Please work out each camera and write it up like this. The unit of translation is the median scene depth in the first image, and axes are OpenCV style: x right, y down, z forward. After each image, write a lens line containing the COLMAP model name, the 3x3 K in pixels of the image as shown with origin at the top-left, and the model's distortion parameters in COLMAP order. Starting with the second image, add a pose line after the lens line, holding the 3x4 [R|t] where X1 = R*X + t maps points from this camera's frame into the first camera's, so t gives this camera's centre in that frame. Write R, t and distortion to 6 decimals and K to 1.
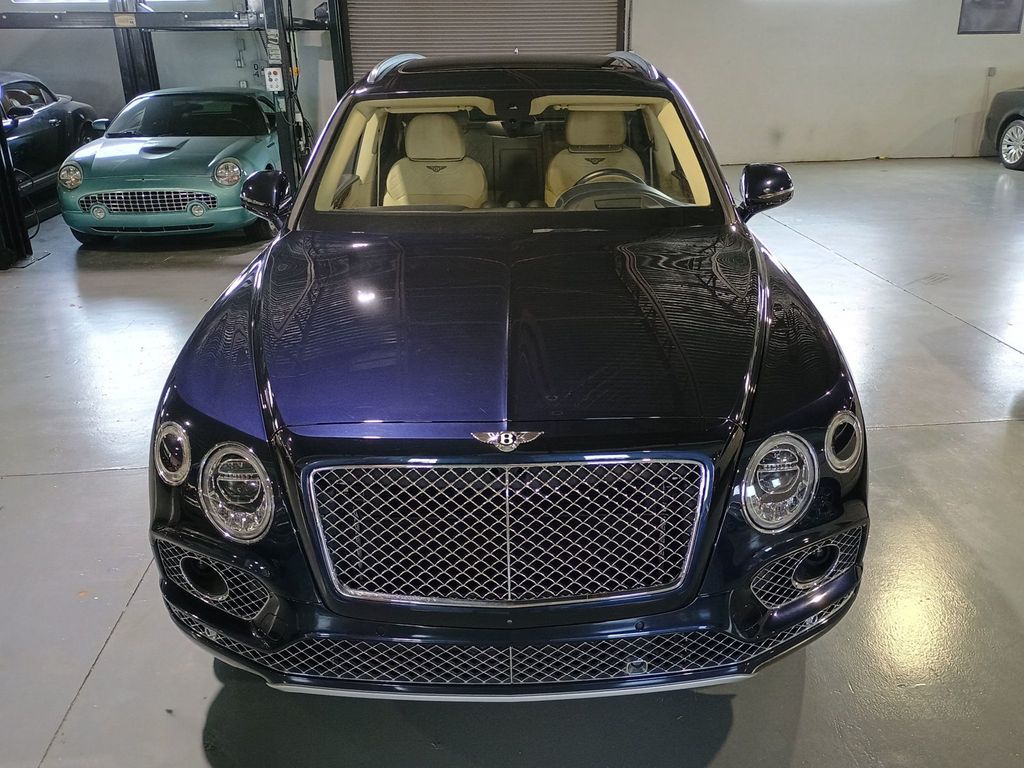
lens RADIAL K [[880.7, 0, 522.0], [0, 880.7, 384.2], [0, 0, 1]] dist [0.070056, -0.104291]
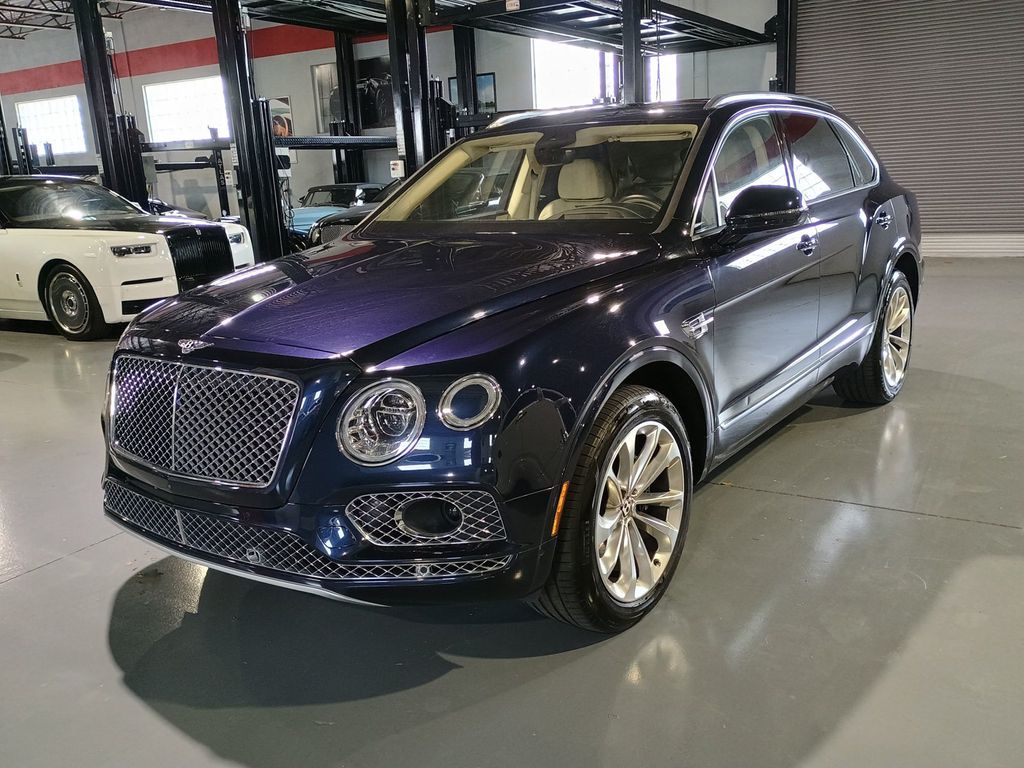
lens RADIAL K [[880.7, 0, 522.0], [0, 880.7, 384.2], [0, 0, 1]] dist [0.070056, -0.104291]
pose [[0.794752, 0.115825, -0.595780, 1.053964], [-0.183472, 0.981545, -0.053925, 0.090206], [0.578539, 0.152166, 0.801335, 0.217892]]
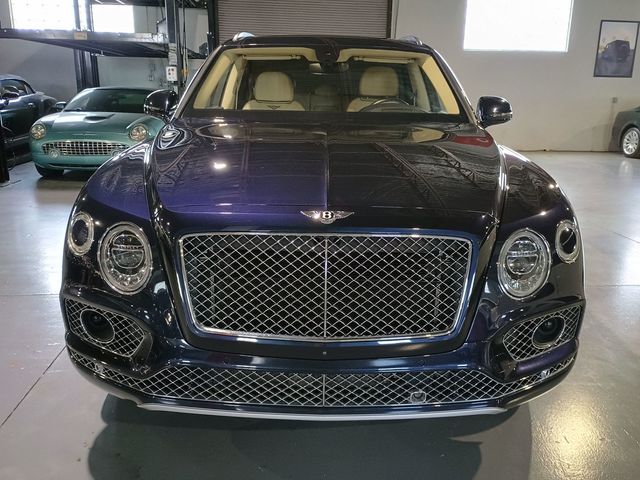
lens RADIAL K [[550.4, 0, 320.0], [0, 550.4, 240.0], [0, 0, 1]] dist [0.065931, -0.087599]
pose [[0.999442, 0.033130, 0.004328, -0.027526], [-0.032461, 0.993518, -0.108945, 0.174562], [-0.007909, 0.108744, 0.994038, 0.147483]]
